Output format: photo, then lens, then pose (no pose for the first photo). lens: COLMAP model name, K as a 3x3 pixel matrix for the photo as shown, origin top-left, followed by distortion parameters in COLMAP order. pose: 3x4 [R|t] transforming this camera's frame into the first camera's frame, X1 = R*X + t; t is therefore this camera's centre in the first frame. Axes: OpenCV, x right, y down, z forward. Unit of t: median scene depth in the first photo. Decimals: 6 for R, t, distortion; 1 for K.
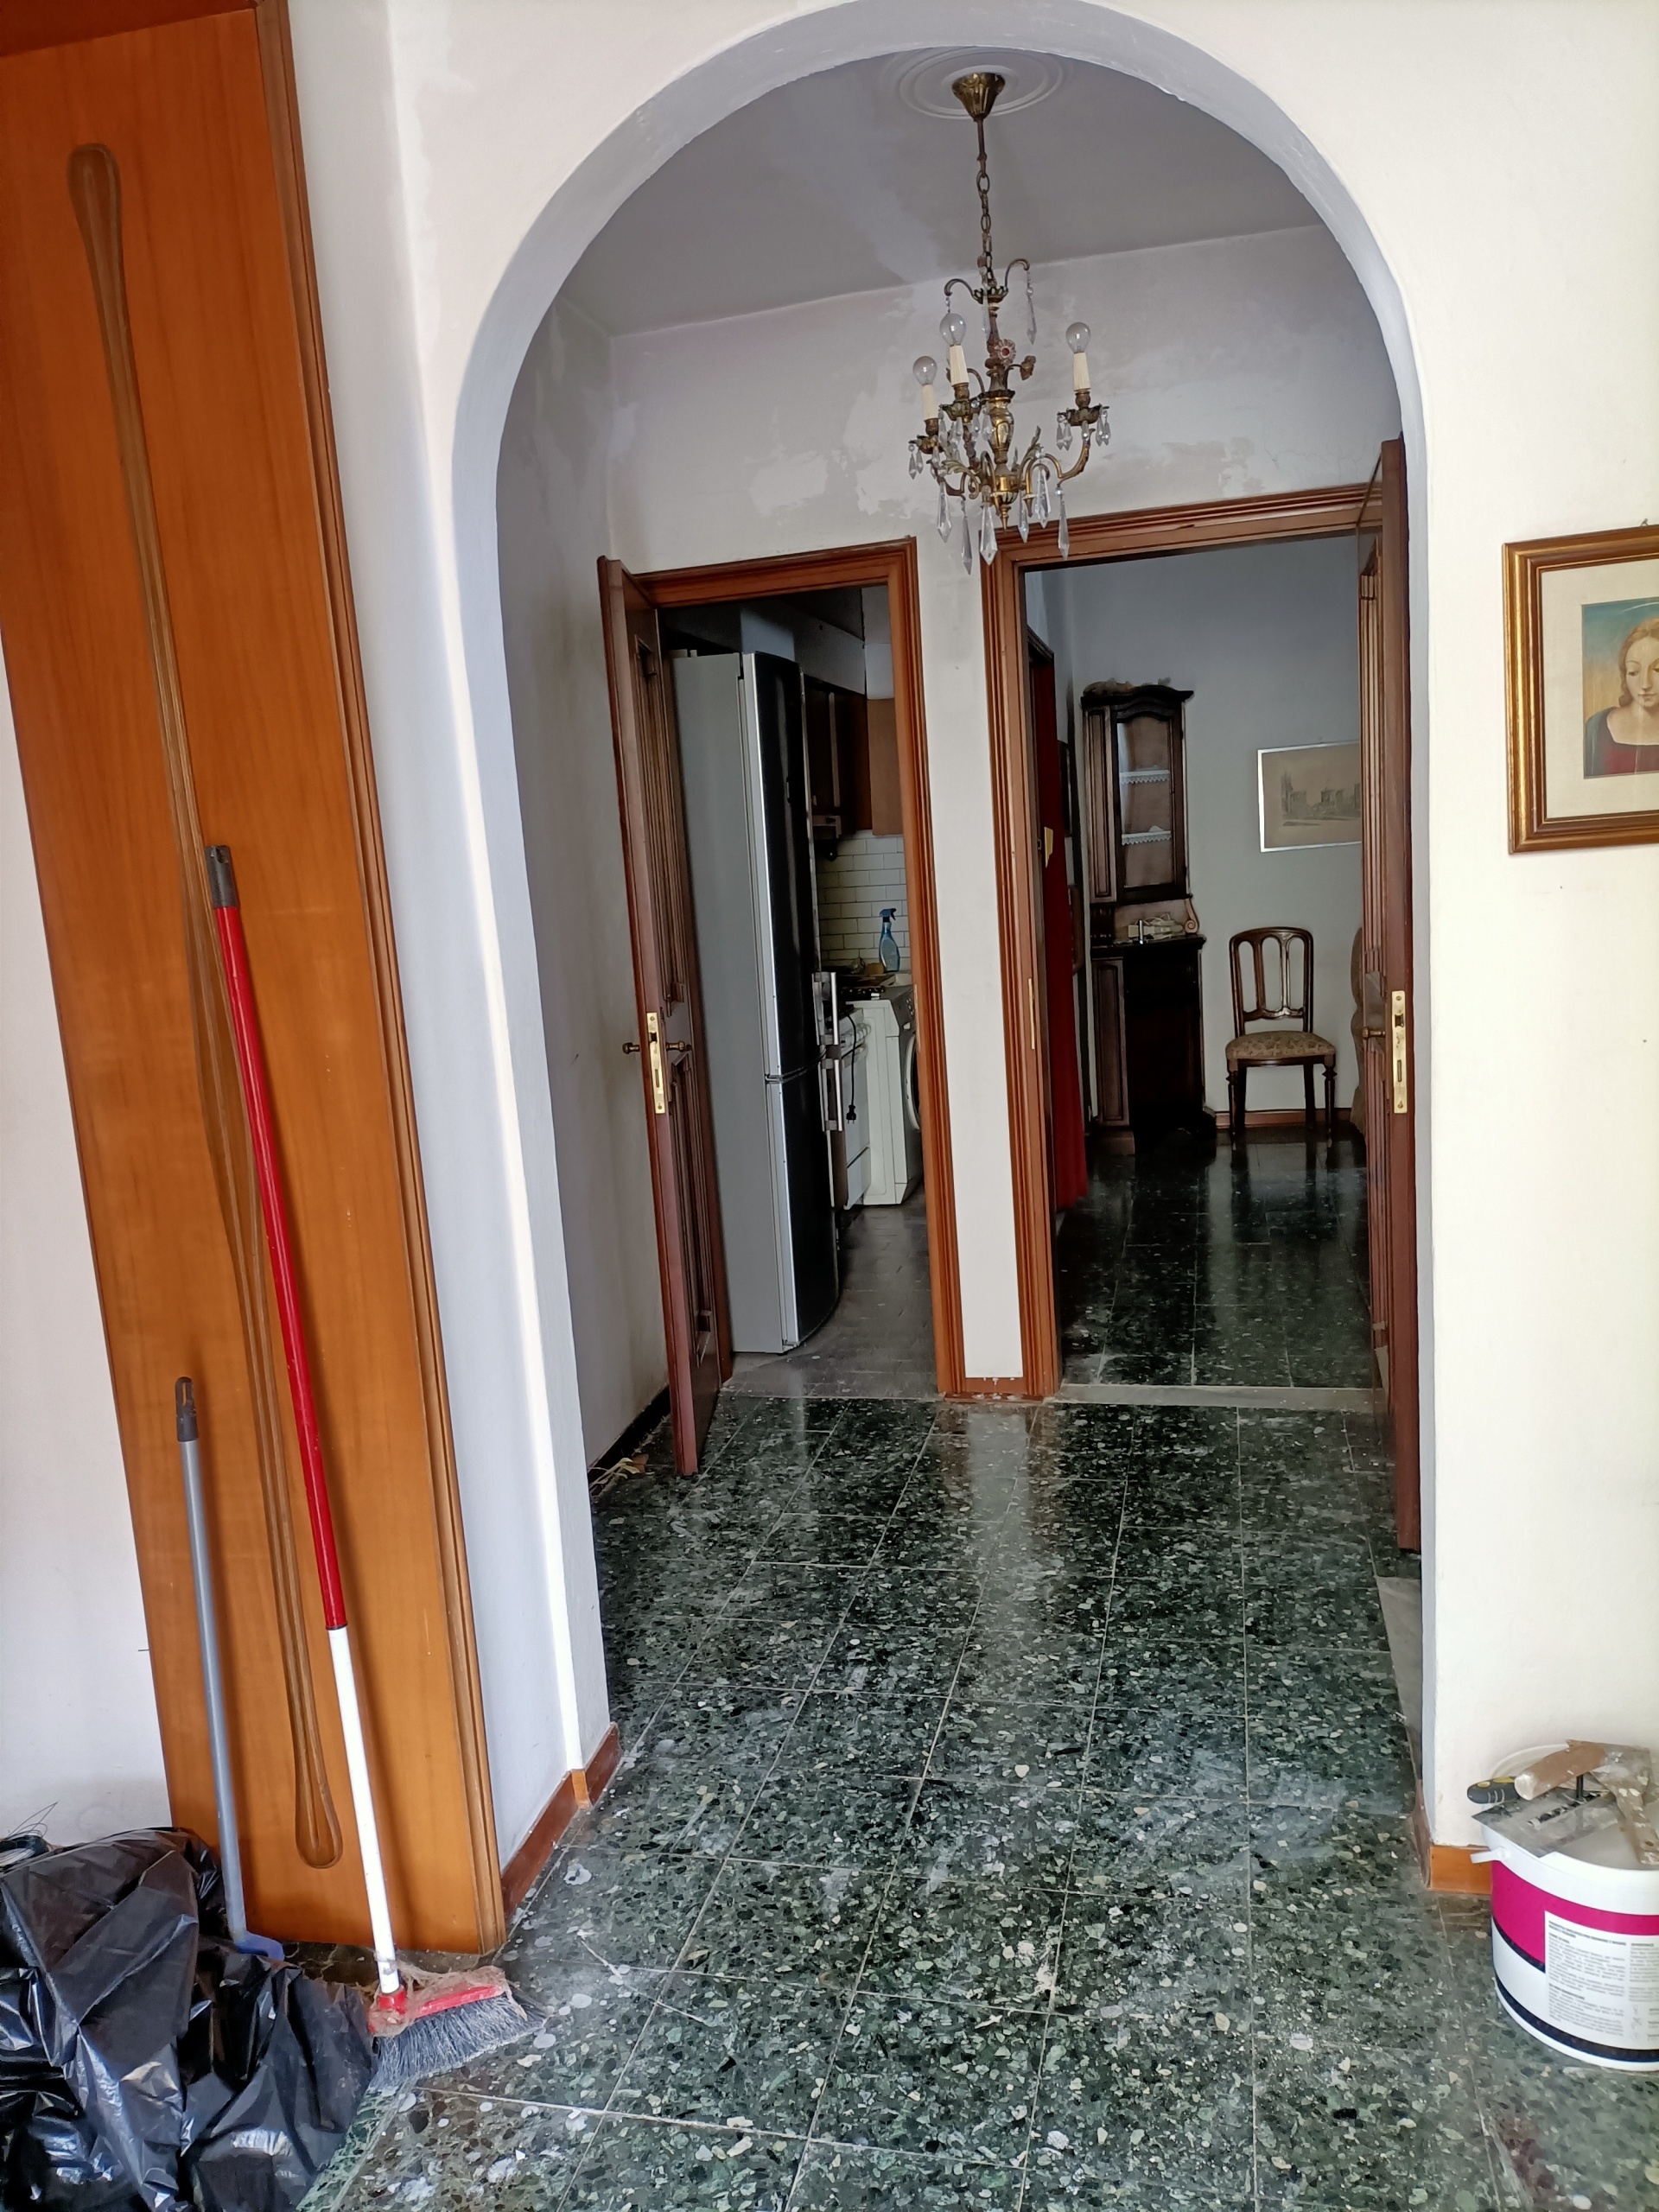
lens RADIAL K [[1671.8, 0, 844.5], [0, 1671.8, 1124.6], [0, 0, 1]] dist [0.095273, -0.161627]
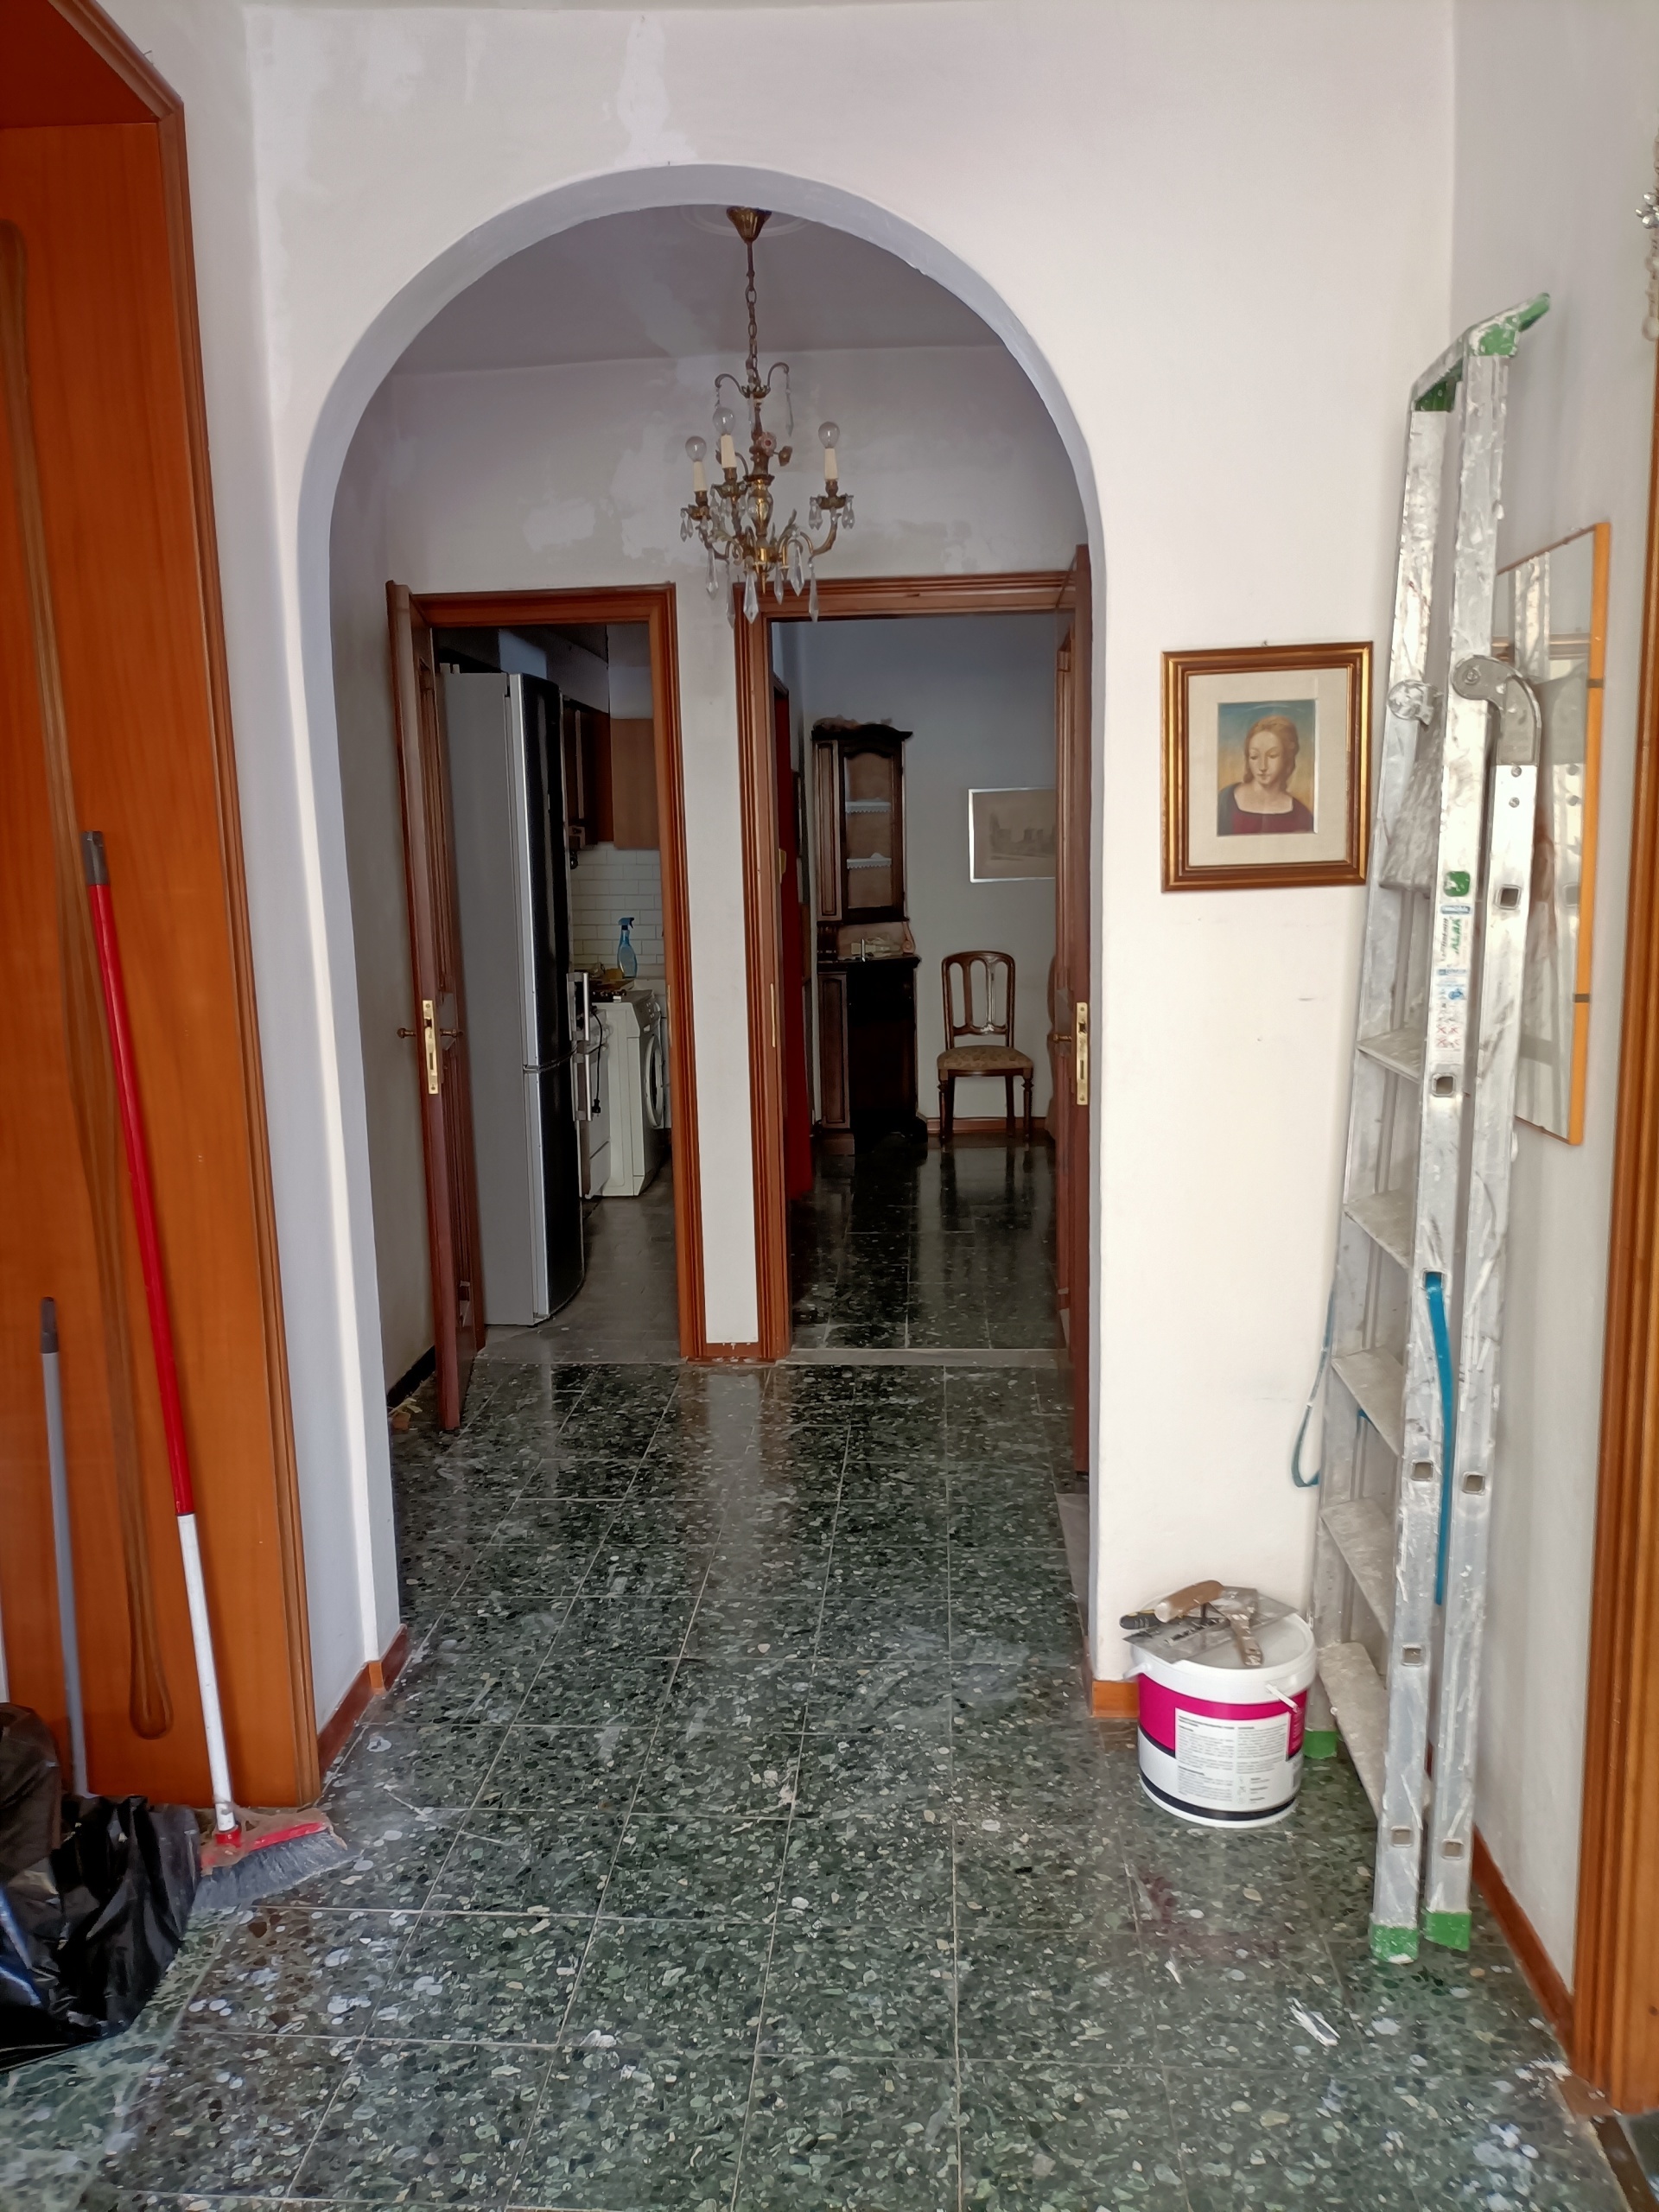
lens RADIAL K [[1671.8, 0, 844.5], [0, 1671.8, 1124.6], [0, 0, 1]] dist [0.095273, -0.161627]
pose [[0.985192, 0.019151, 0.170381, -0.042390], [-0.017451, 0.999782, -0.011469, 0.026730], [-0.170563, 0.008326, 0.985312, -0.154475]]
